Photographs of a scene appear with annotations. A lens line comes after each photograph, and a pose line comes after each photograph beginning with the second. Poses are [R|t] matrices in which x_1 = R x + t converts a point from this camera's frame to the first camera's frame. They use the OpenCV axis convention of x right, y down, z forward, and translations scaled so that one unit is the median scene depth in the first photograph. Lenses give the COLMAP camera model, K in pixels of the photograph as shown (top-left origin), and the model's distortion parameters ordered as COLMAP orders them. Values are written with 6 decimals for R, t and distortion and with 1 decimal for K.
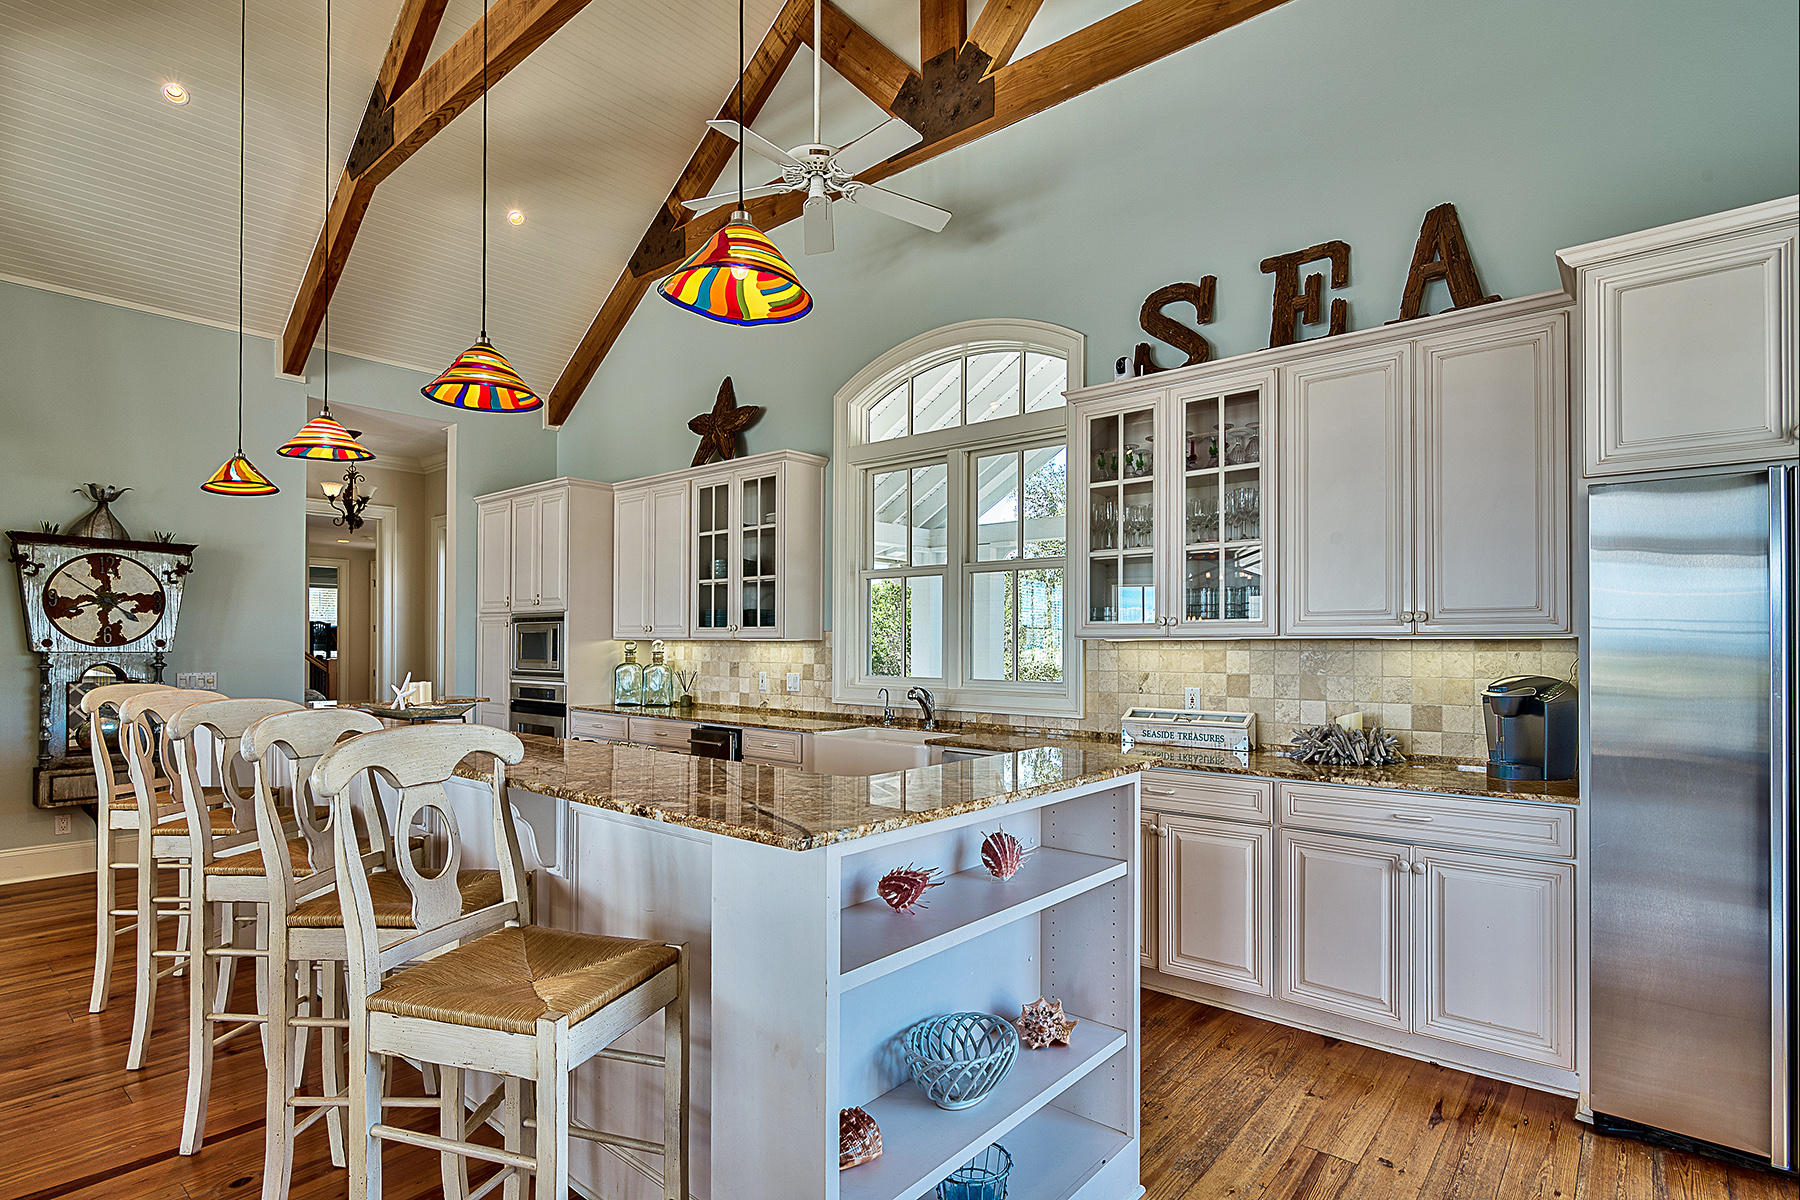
lens RADIAL K [[892.6, 0, 883.2], [0, 892.6, 634.8], [0, 0, 1]] dist [-0.002428, 0.002360]
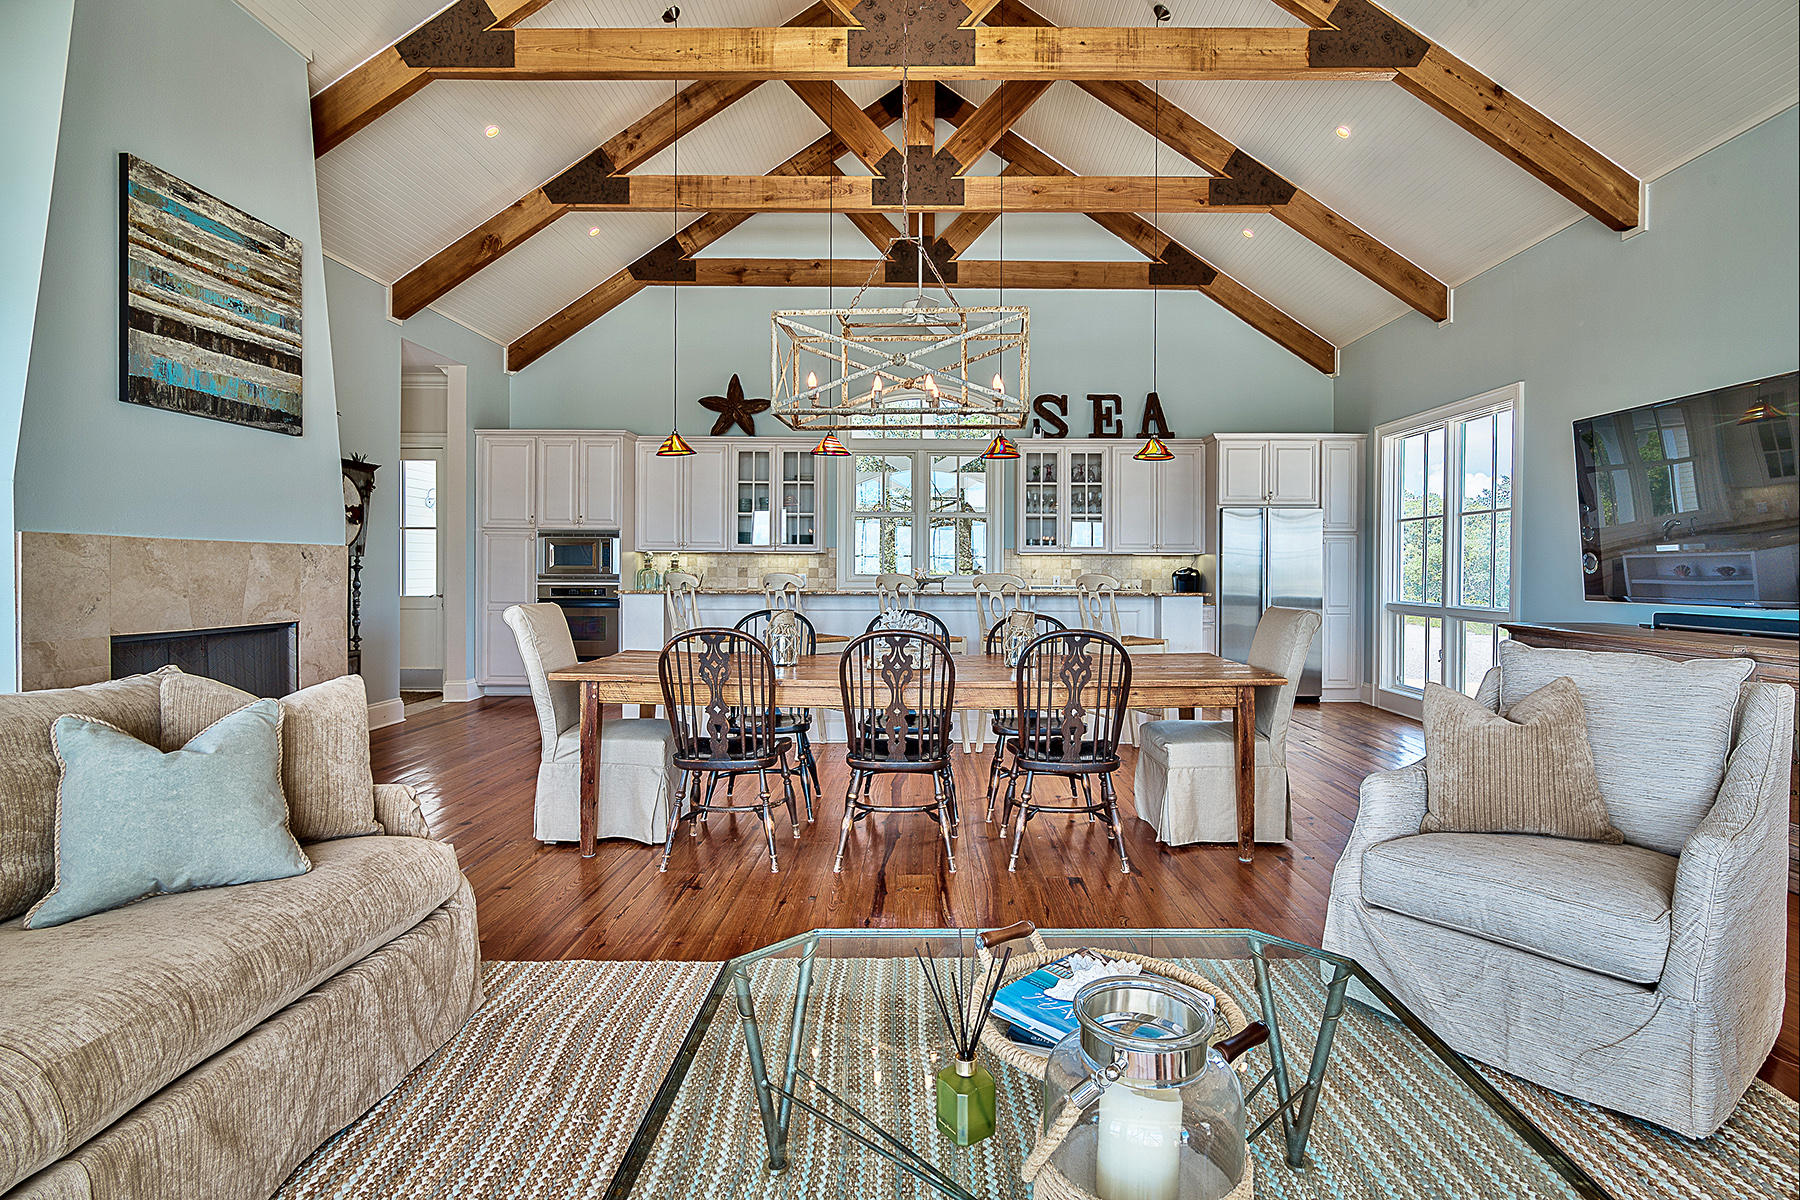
lens RADIAL K [[892.6, 0, 909.5], [0, 892.6, 573.3], [0, 0, 1]] dist [-0.002428, 0.002360]
pose [[0.768804, -0.001707, 0.639482, -1.400503], [-0.010360, 0.999832, 0.015123, 0.023081], [-0.639400, -0.018252, 0.768657, -0.508151]]
